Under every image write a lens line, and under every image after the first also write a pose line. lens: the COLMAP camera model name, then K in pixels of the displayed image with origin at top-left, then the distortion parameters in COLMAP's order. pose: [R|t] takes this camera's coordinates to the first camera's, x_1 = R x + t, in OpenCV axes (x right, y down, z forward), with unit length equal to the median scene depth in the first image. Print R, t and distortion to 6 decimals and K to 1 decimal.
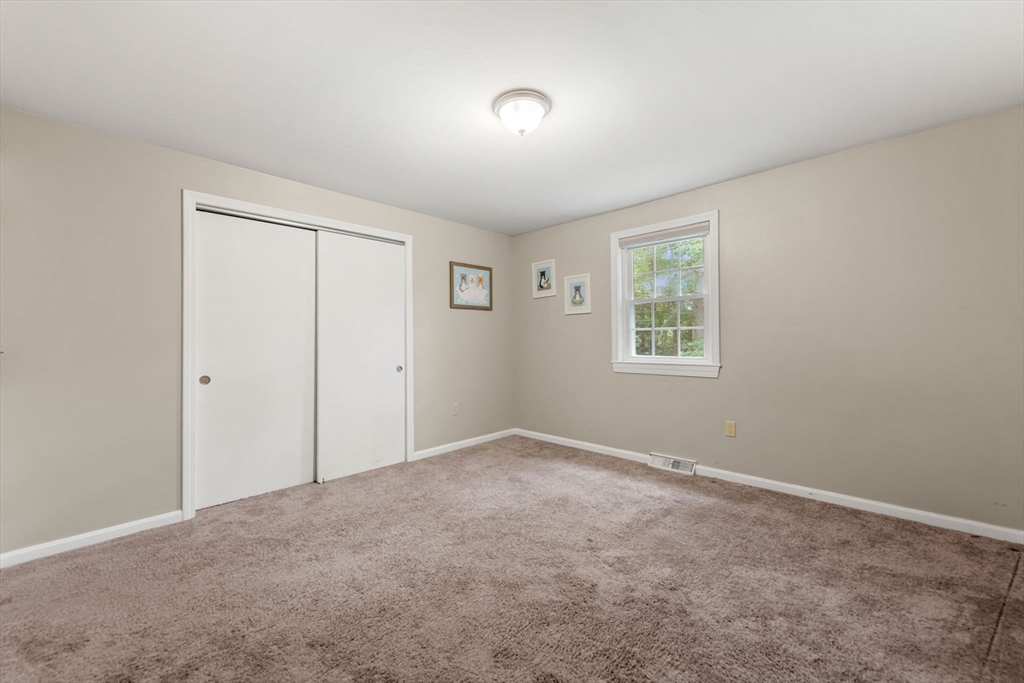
lens RADIAL K [[401.1, 0, 506.2], [0, 401.1, 336.6], [0, 0, 1]] dist [0.009512, -0.000369]
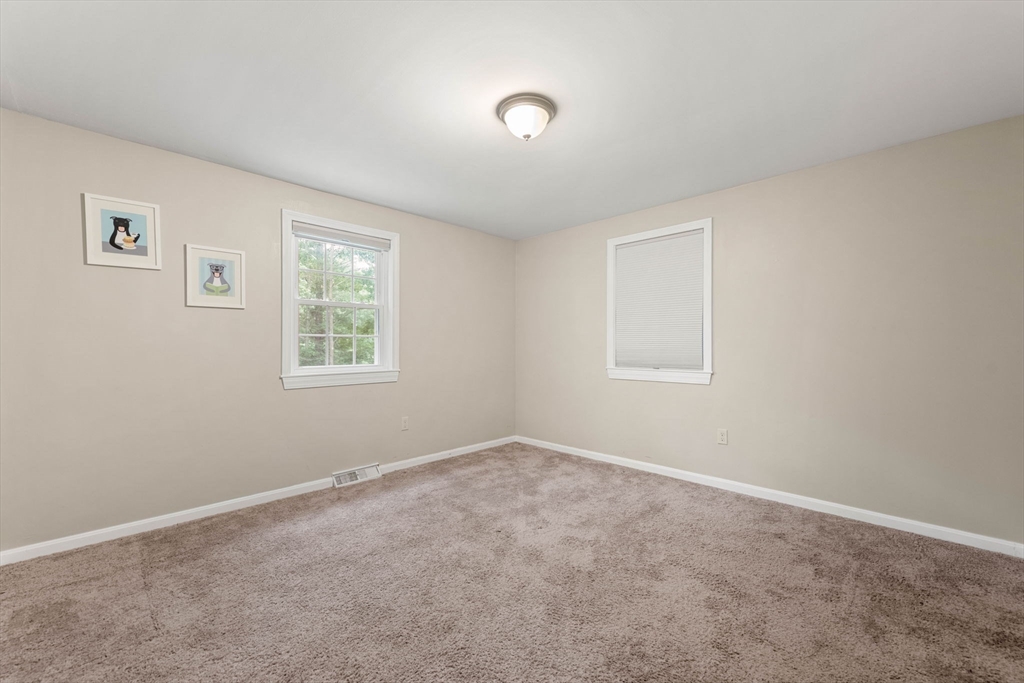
lens RADIAL K [[401.1, 0, 512.9], [0, 401.1, 348.0], [0, 0, 1]] dist [0.009512, -0.000369]
pose [[0.014622, 0.009221, 0.999851, -0.527854], [-0.004470, 0.999948, -0.009157, 0.014305], [-0.999883, -0.004336, 0.014663, 0.576033]]
